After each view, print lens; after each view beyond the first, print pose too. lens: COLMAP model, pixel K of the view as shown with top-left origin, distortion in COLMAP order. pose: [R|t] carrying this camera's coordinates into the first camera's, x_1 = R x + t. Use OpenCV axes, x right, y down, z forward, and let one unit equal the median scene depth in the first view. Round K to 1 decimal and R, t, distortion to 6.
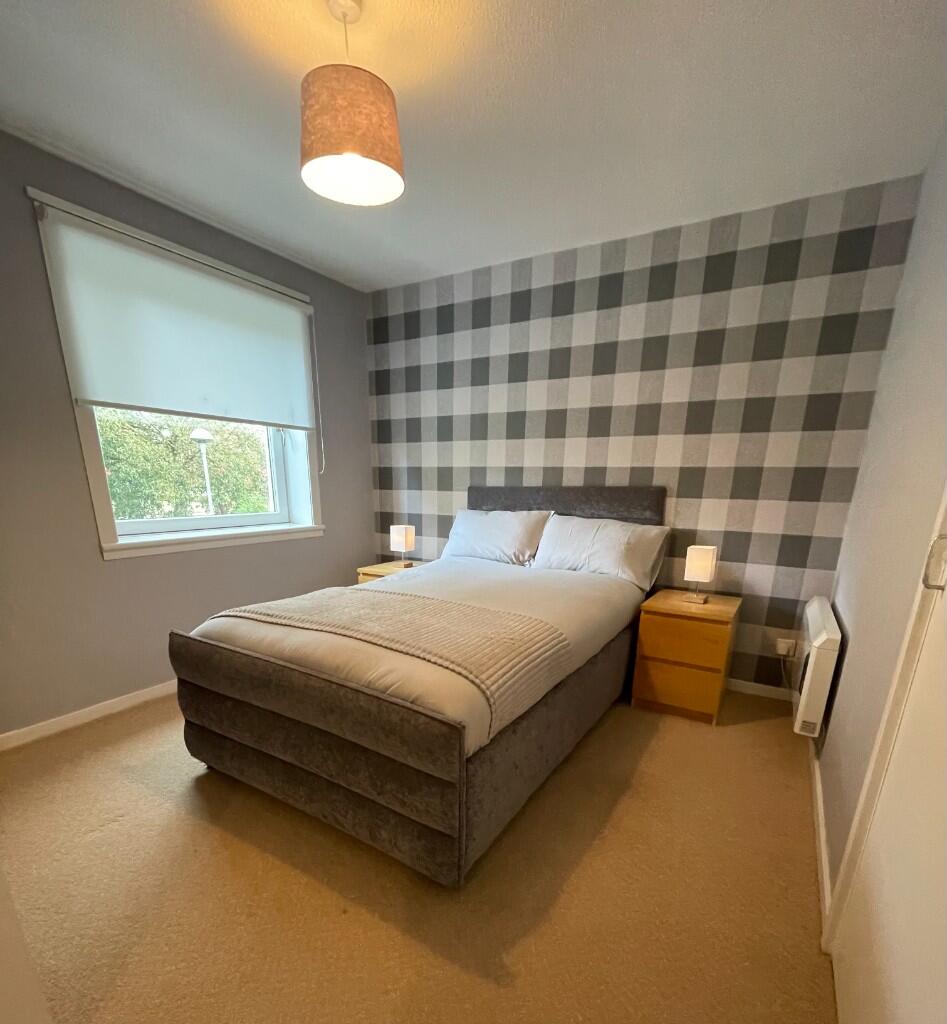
lens RADIAL K [[507.1, 0, 472.0], [0, 507.1, 631.1], [0, 0, 1]] dist [0.001882, -0.000220]
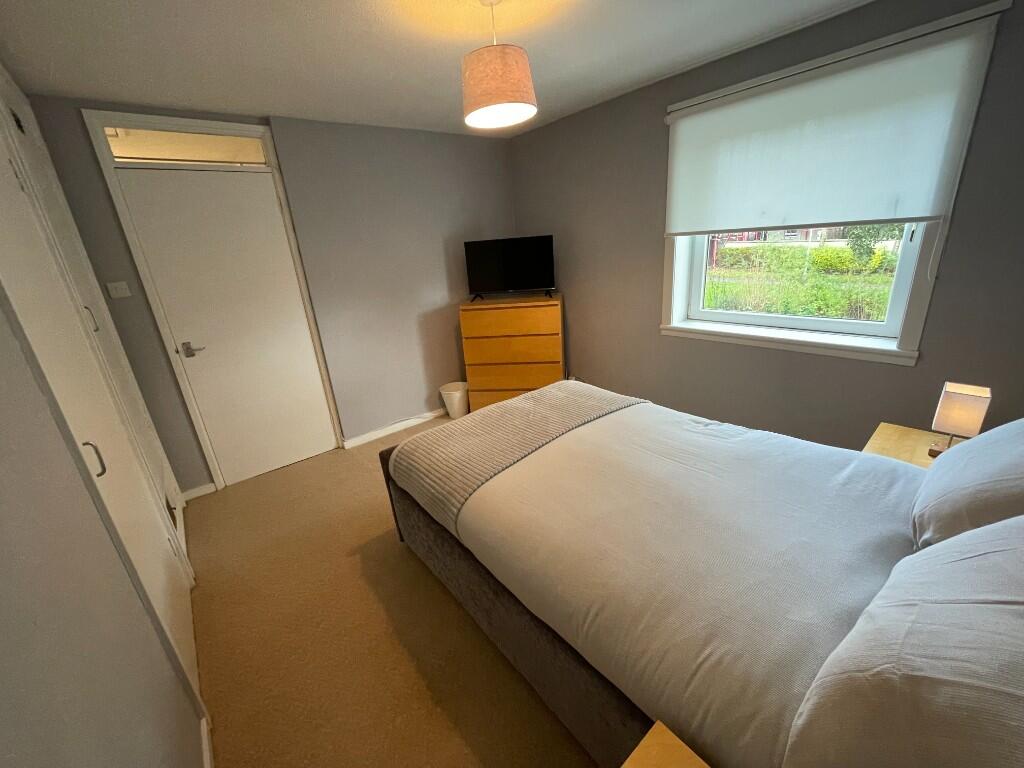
lens RADIAL K [[411.5, 0, 514.1], [0, 411.5, 381.6], [0, 0, 1]] dist [-0.001078, 0.000095]
pose [[-0.317627, 0.312863, -0.895115, 0.464612], [-0.205860, 0.898731, 0.387175, -0.317263], [0.925600, 0.307245, -0.221055, 0.708360]]
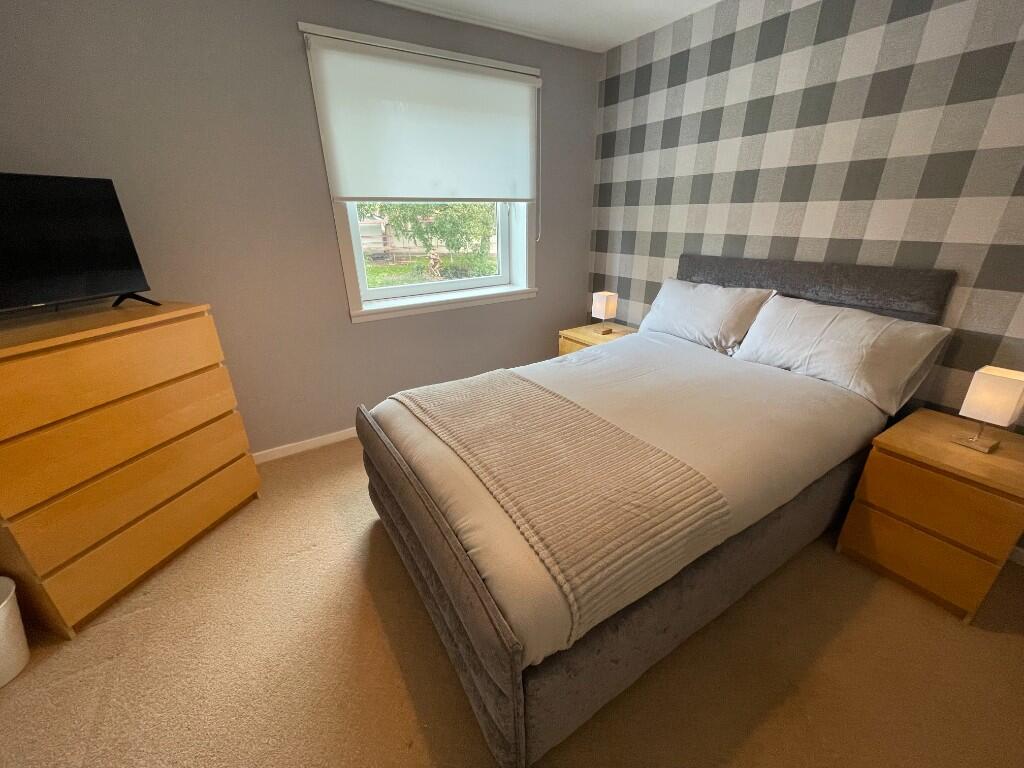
lens RADIAL K [[411.5, 0, 514.1], [0, 411.5, 381.6], [0, 0, 1]] dist [-0.001078, 0.000095]
pose [[0.896987, 0.142485, -0.418465, 0.077684], [-0.100196, 0.987524, 0.121475, -0.126442], [0.430552, -0.067033, 0.900073, 0.179986]]
